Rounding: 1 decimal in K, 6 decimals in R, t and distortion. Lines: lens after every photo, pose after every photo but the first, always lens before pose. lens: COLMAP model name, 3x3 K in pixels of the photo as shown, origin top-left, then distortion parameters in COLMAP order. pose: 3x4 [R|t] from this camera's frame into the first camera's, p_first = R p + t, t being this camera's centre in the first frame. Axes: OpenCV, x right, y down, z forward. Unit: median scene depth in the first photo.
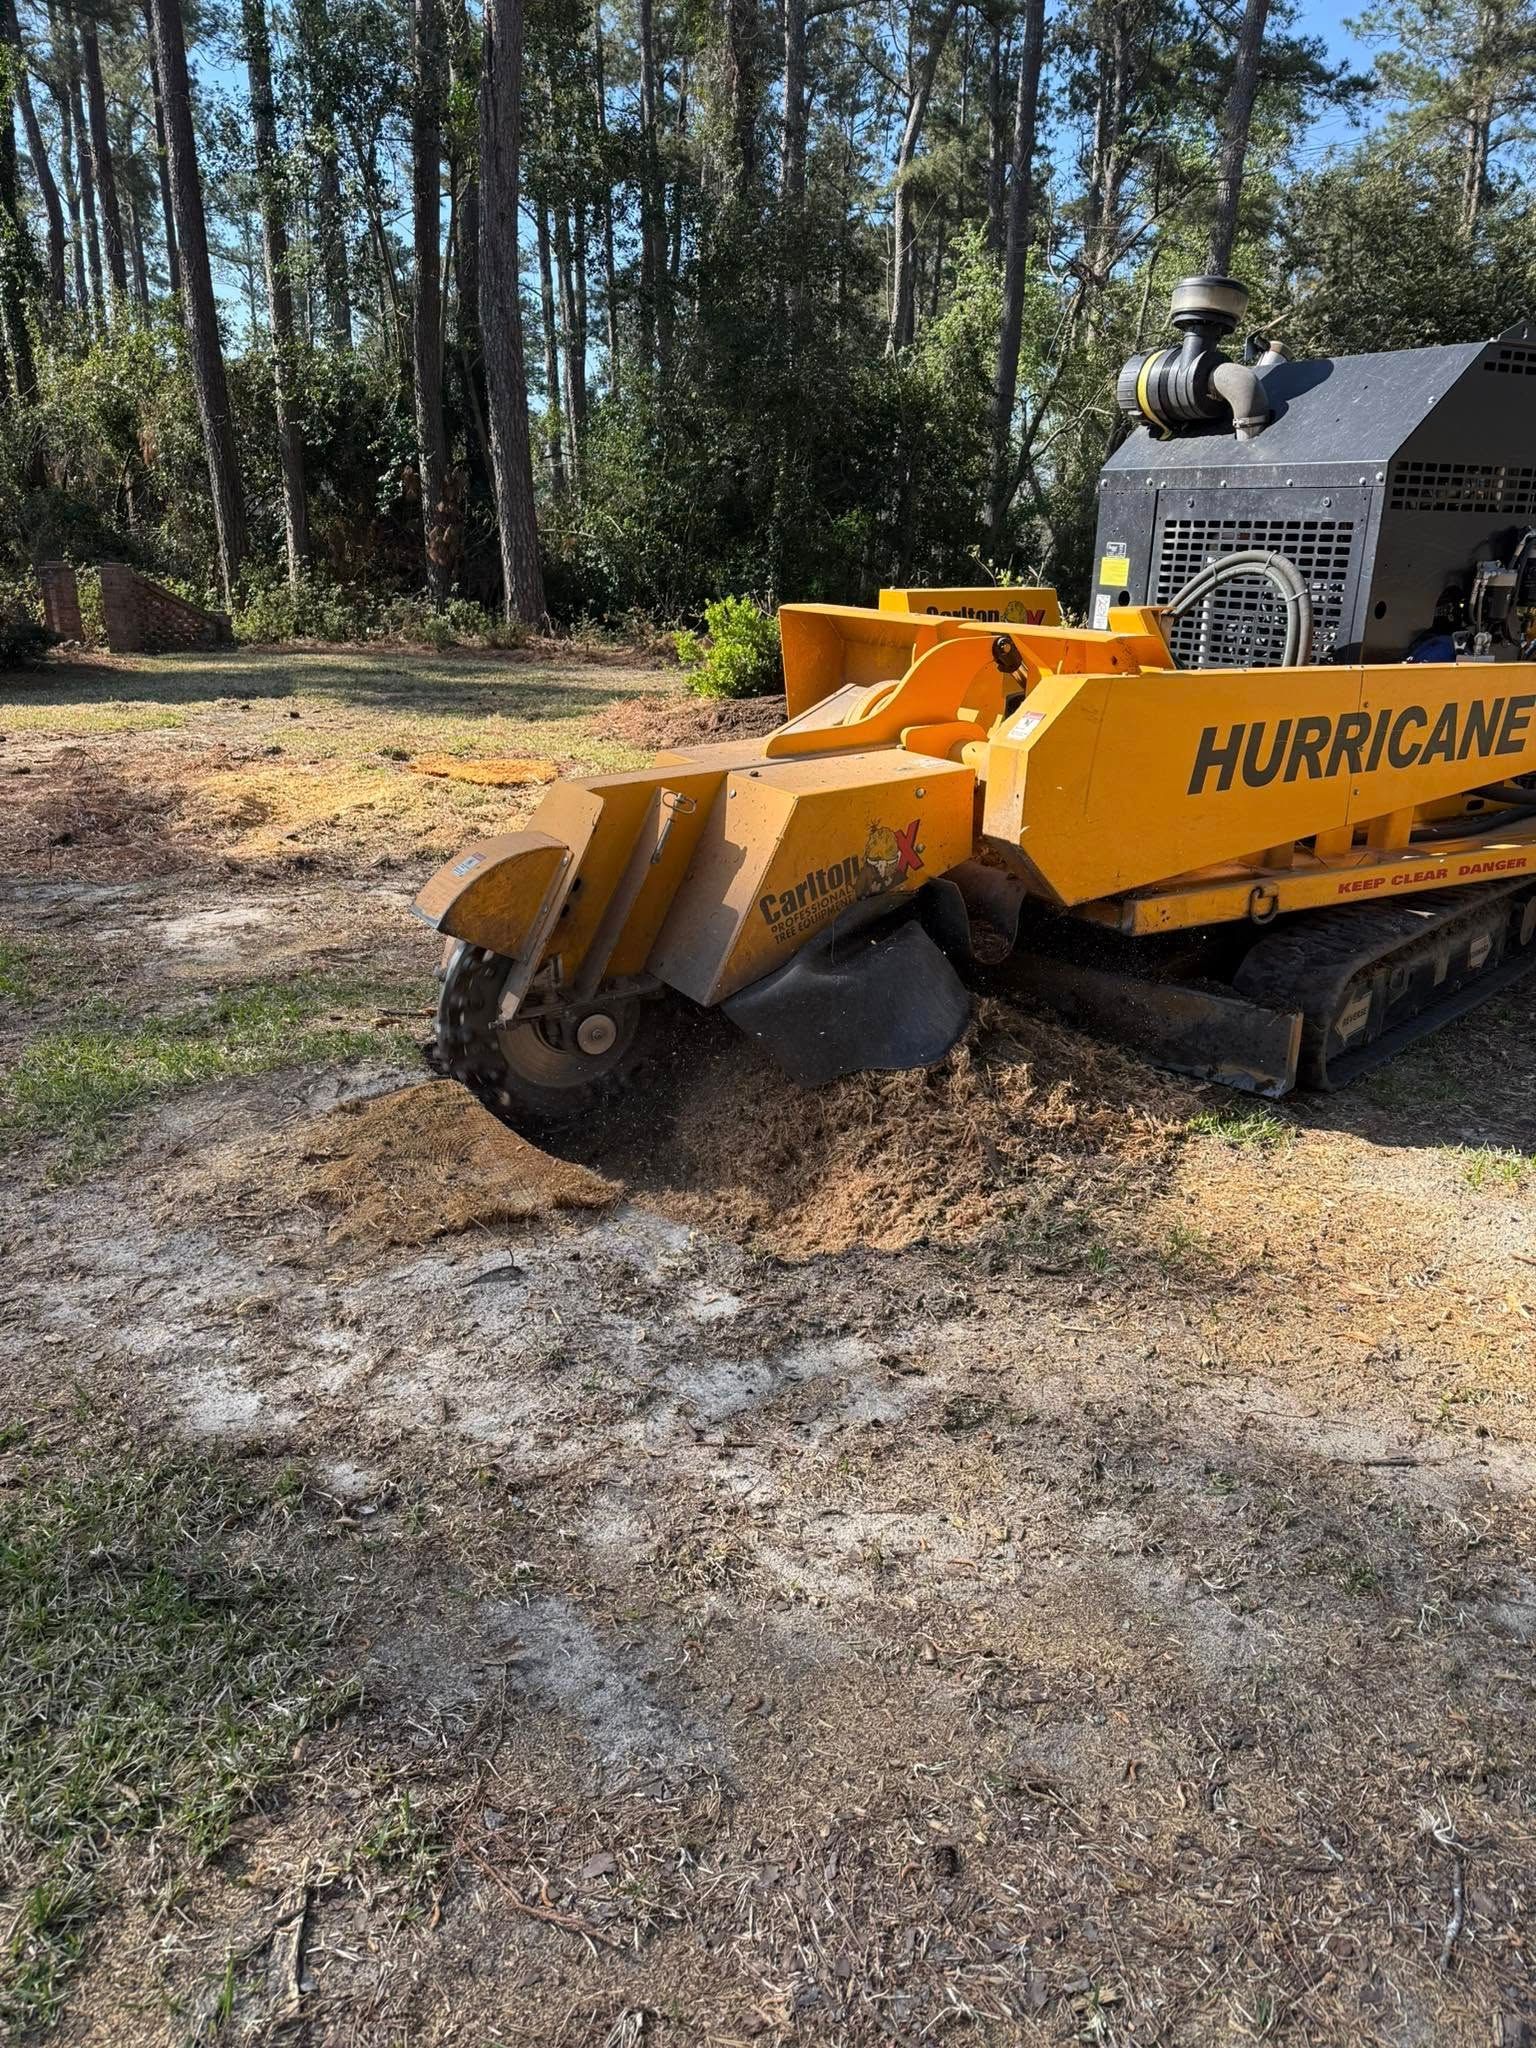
lens RADIAL K [[1399.1, 0, 768.0], [0, 1399.1, 1024.0], [0, 0, 1]] dist [-0.002942, -0.007415]
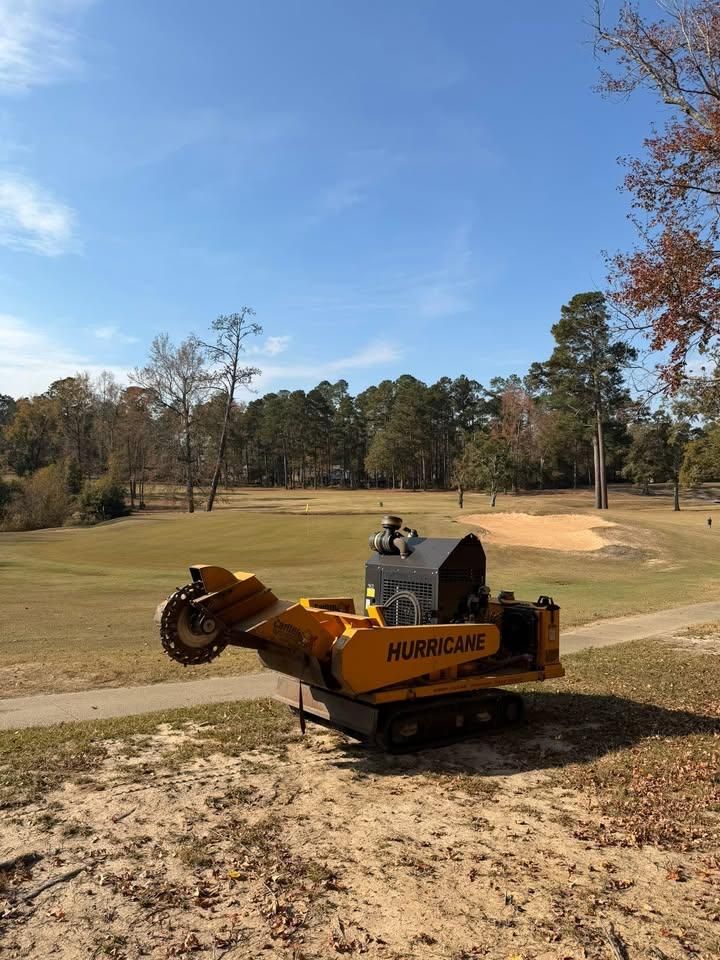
lens RADIAL K [[655.8, 0, 360.0], [0, 655.8, 480.0], [0, 0, 1]] dist [-0.002942, -0.007415]
pose [[0.982303, 0.051488, 0.180082, -0.083067], [0.029562, 0.906801, -0.420522, 0.103263], [-0.184950, 0.418404, 0.889231, -0.592488]]
